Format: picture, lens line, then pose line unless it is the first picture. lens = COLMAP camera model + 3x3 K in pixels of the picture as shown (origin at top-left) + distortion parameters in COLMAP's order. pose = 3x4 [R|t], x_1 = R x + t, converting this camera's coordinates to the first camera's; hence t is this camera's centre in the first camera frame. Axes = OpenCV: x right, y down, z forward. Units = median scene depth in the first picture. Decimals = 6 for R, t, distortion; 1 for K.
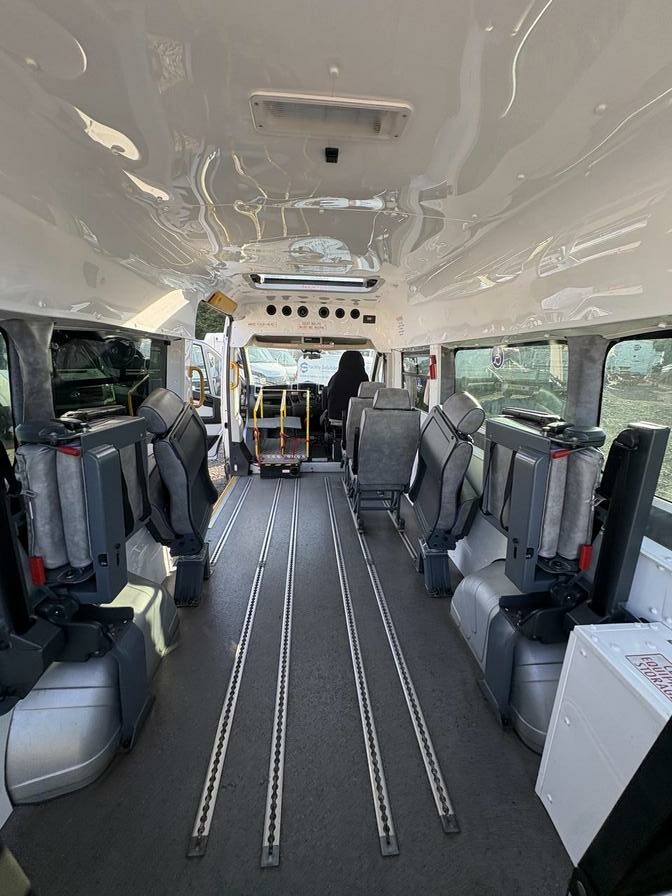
lens RADIAL K [[355.6, 0, 342.2], [0, 355.6, 445.4], [0, 0, 1]] dist [-0.012271, 0.000047]
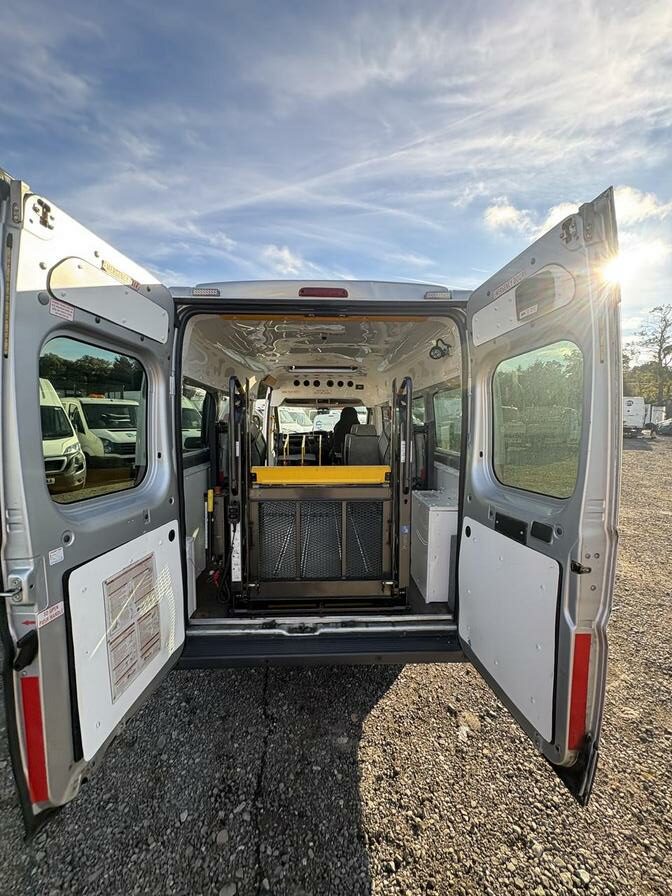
lens RADIAL K [[359.6, 0, 333.7], [0, 359.6, 449.8], [0, 0, 1]] dist [0.002241, 0.000014]
pose [[0.997625, -0.013795, -0.067485, 0.059321], [0.002506, 0.986359, -0.164587, 0.154897], [0.068835, 0.164027, 0.984051, -0.455070]]
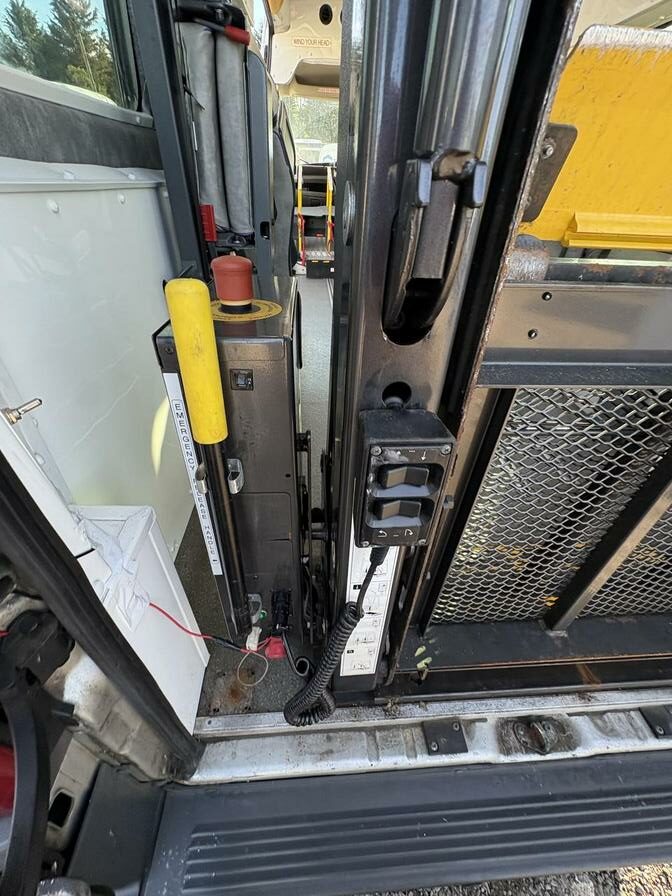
lens RADIAL K [[355.5, 0, 332.6], [0, 355.5, 450.5], [0, 0, 1]] dist [-0.003526, 0.000229]
pose [[0.999123, 0.038288, -0.016926, -0.127210], [-0.028276, 0.915397, 0.401557, 0.127390], [0.030869, -0.400727, 0.915677, -0.012466]]
